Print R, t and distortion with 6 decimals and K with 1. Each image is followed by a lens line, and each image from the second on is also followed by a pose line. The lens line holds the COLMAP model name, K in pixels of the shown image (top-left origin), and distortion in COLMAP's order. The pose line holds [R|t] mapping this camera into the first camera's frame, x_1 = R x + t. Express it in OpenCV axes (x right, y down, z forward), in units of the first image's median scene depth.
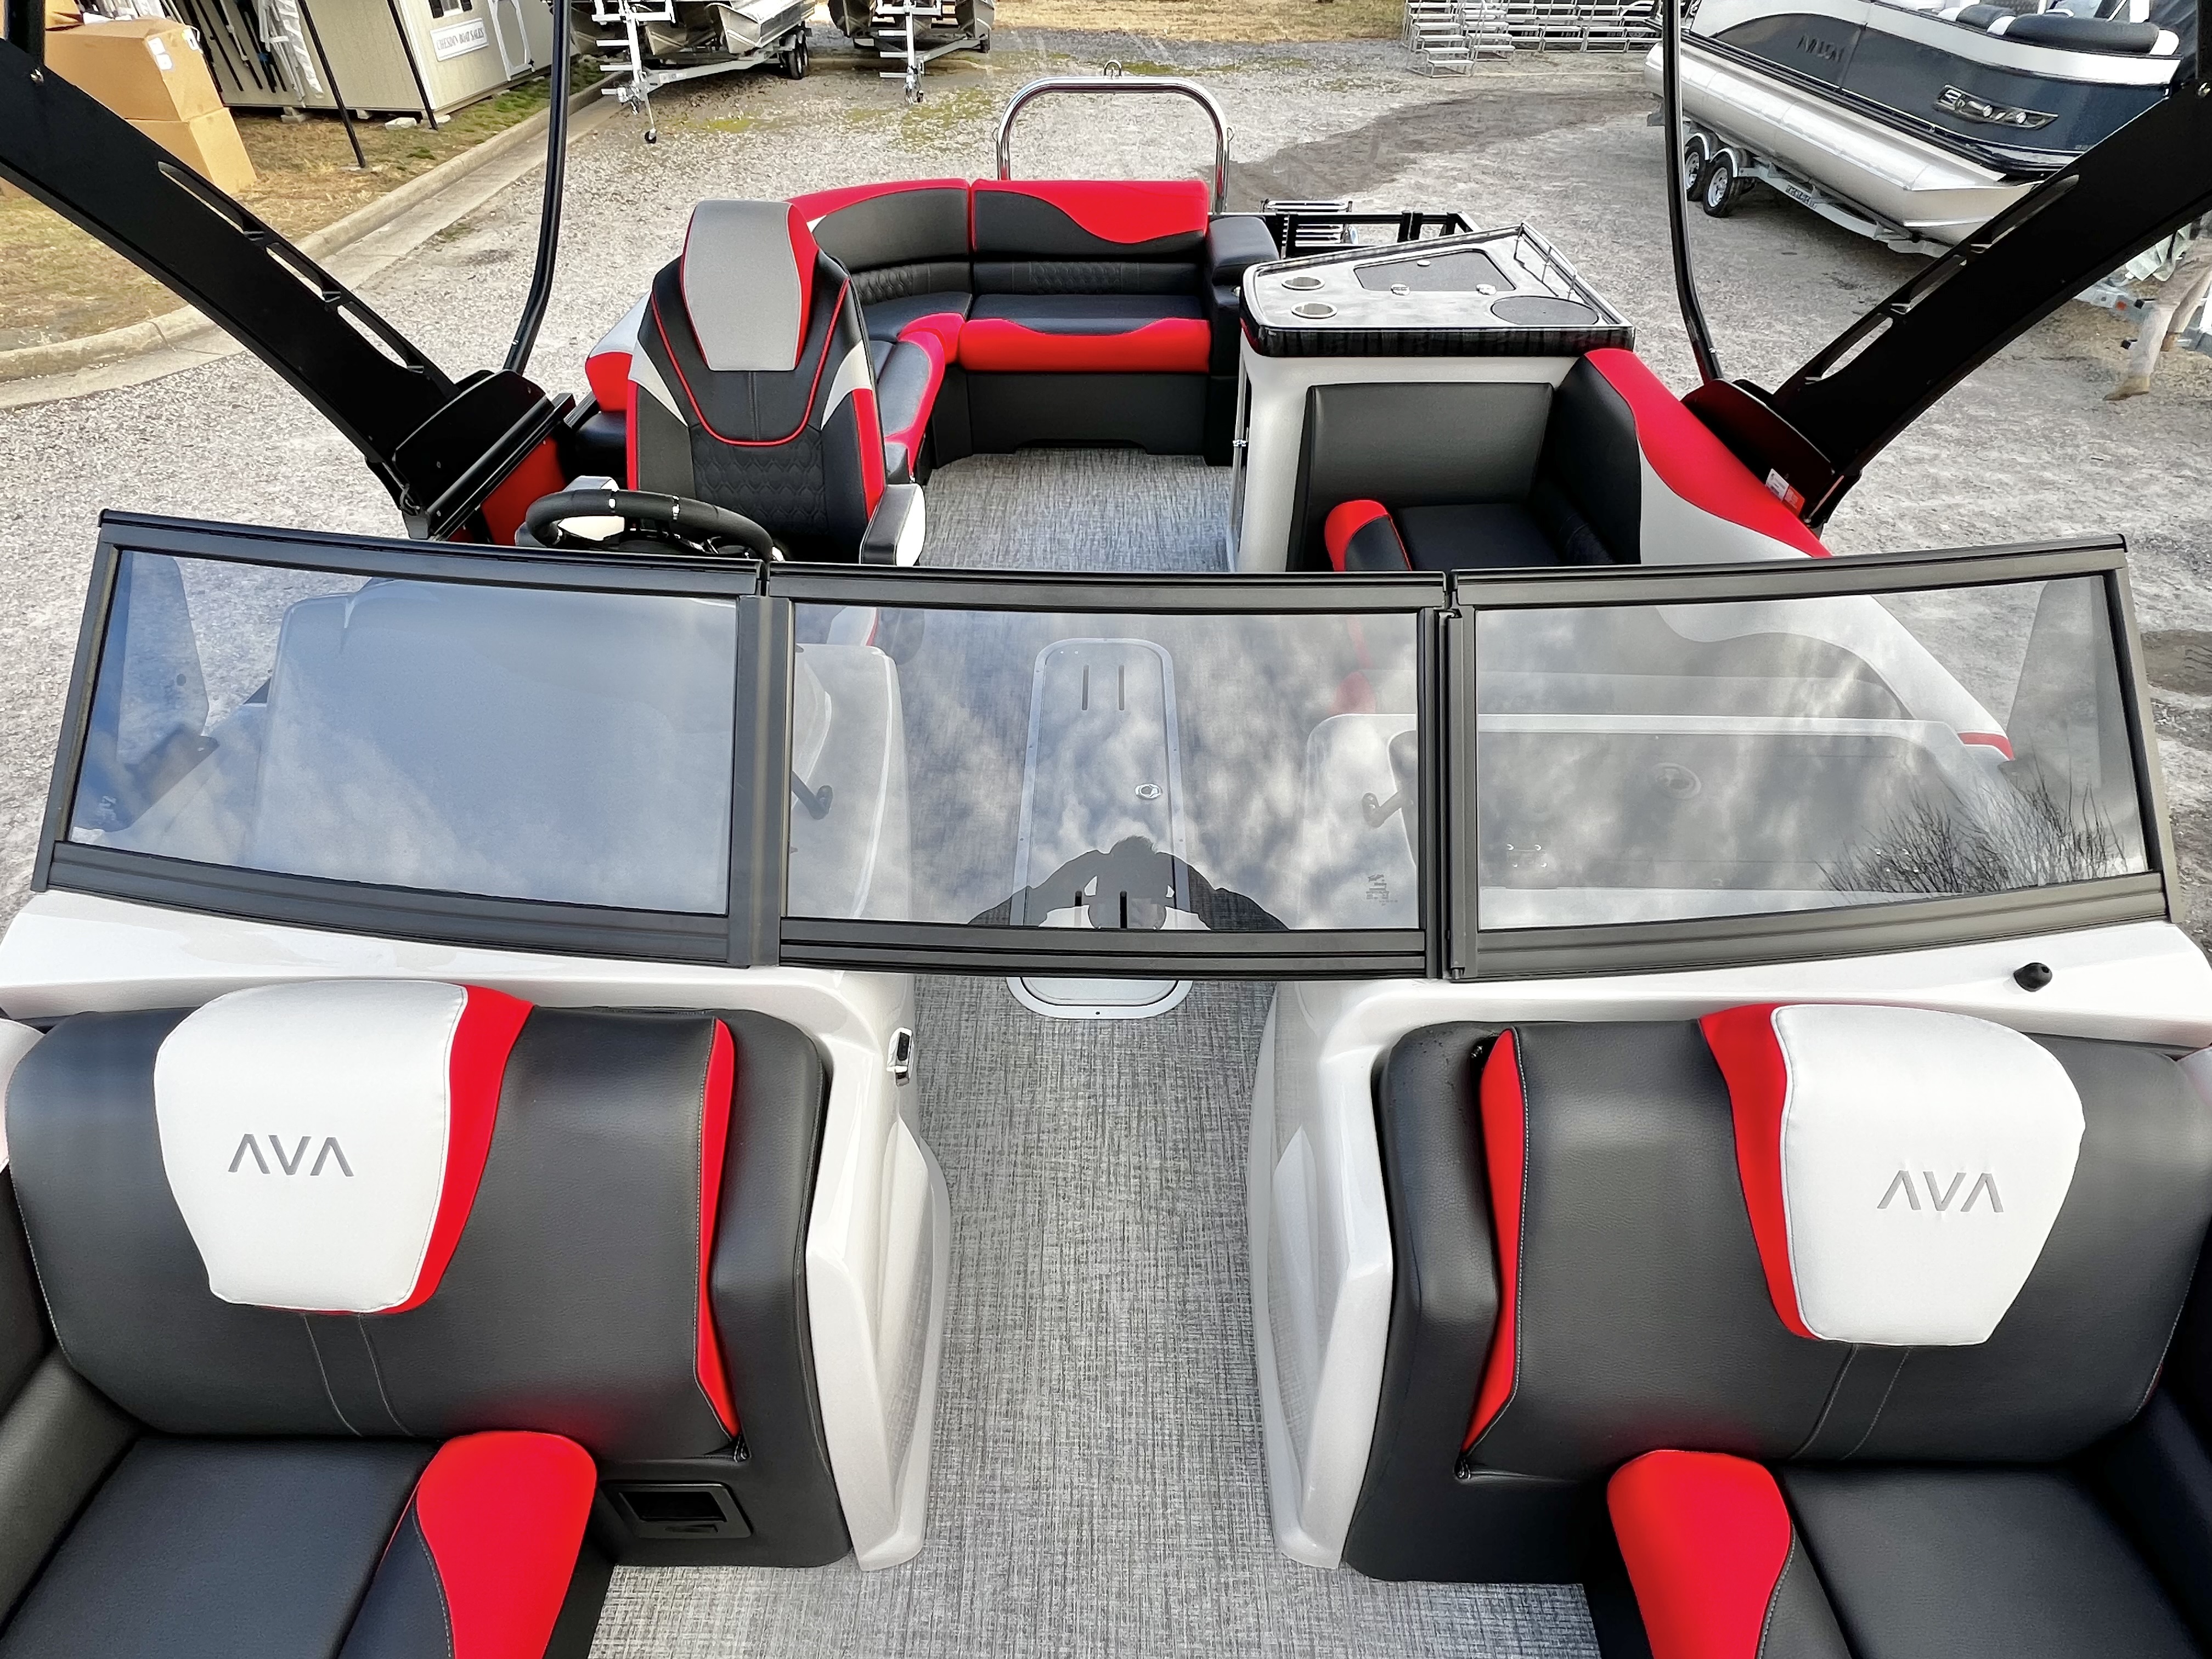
lens RADIAL K [[1136.2, 0, 1098.7], [0, 1136.2, 820.7], [0, 0, 1]] dist [-0.001030, 0.000222]
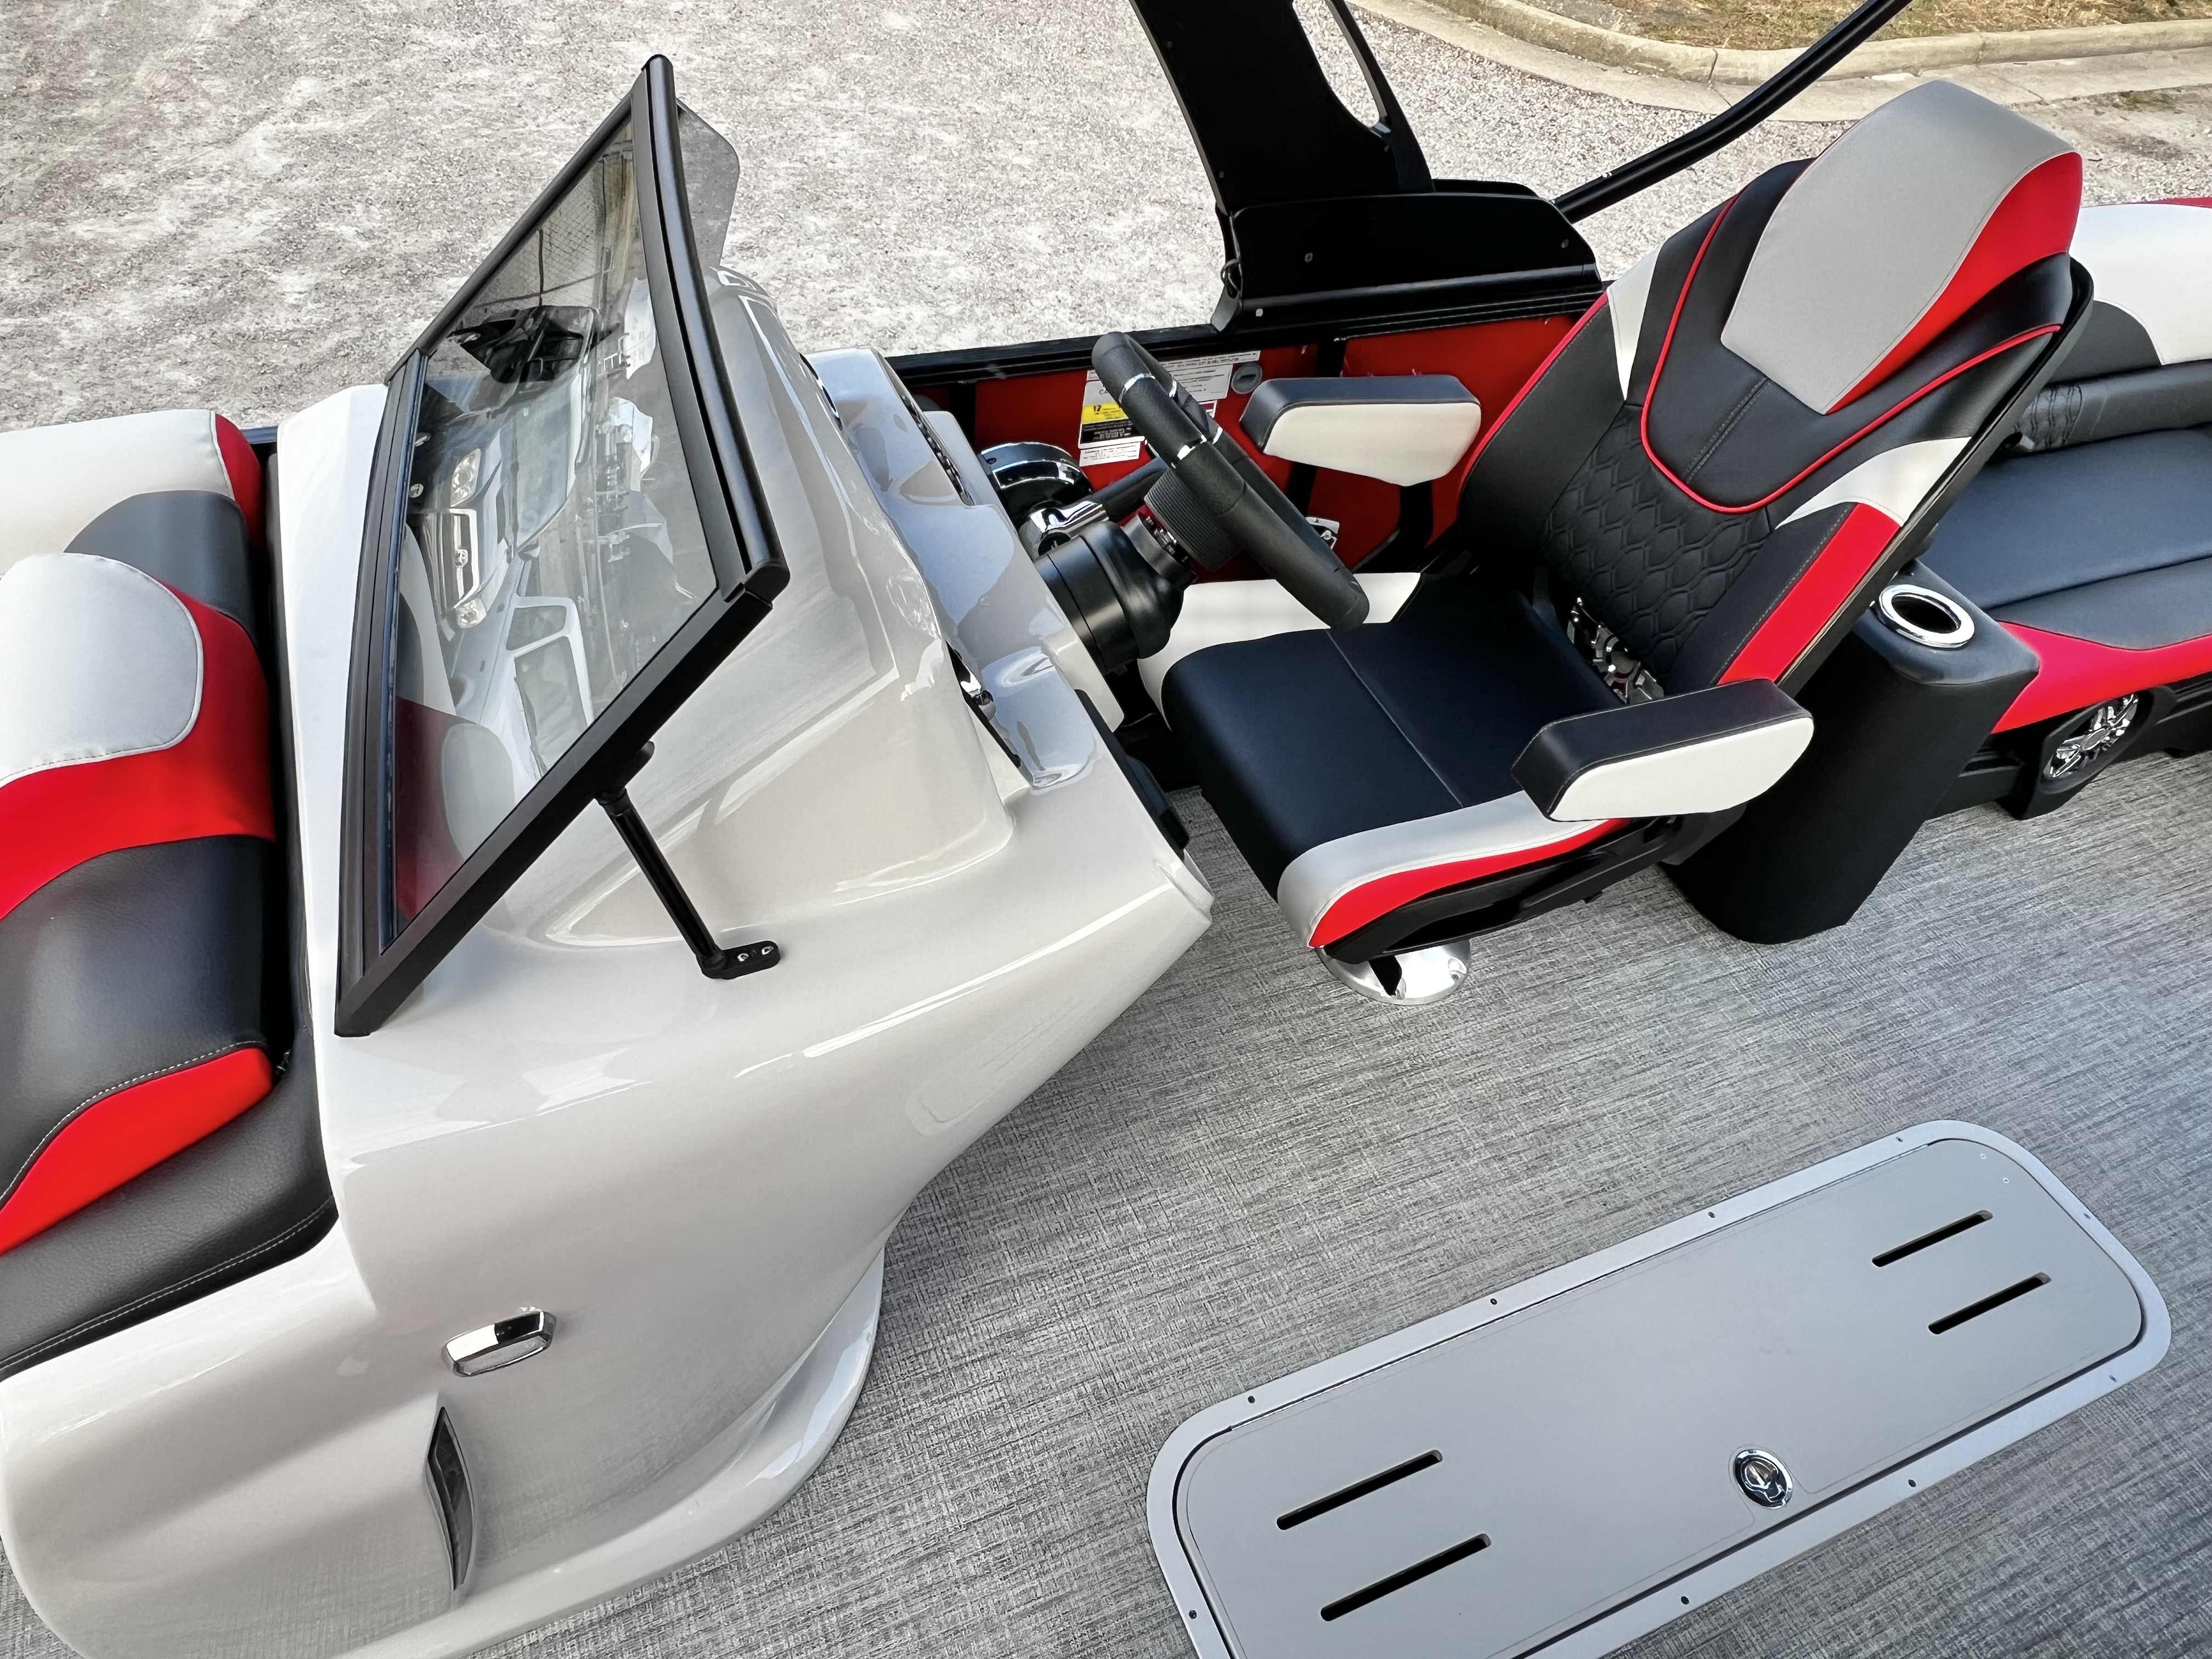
lens RADIAL K [[1434.3, 0, 1075.7], [0, 1434.3, 829.7], [0, 0, 1]] dist [-0.007278, 0.005179]
pose [[0.395944, 0.681870, -0.615046, 0.073163], [-0.670124, 0.672489, 0.314154, -0.132887], [0.627824, 0.287769, 0.723206, 0.194024]]
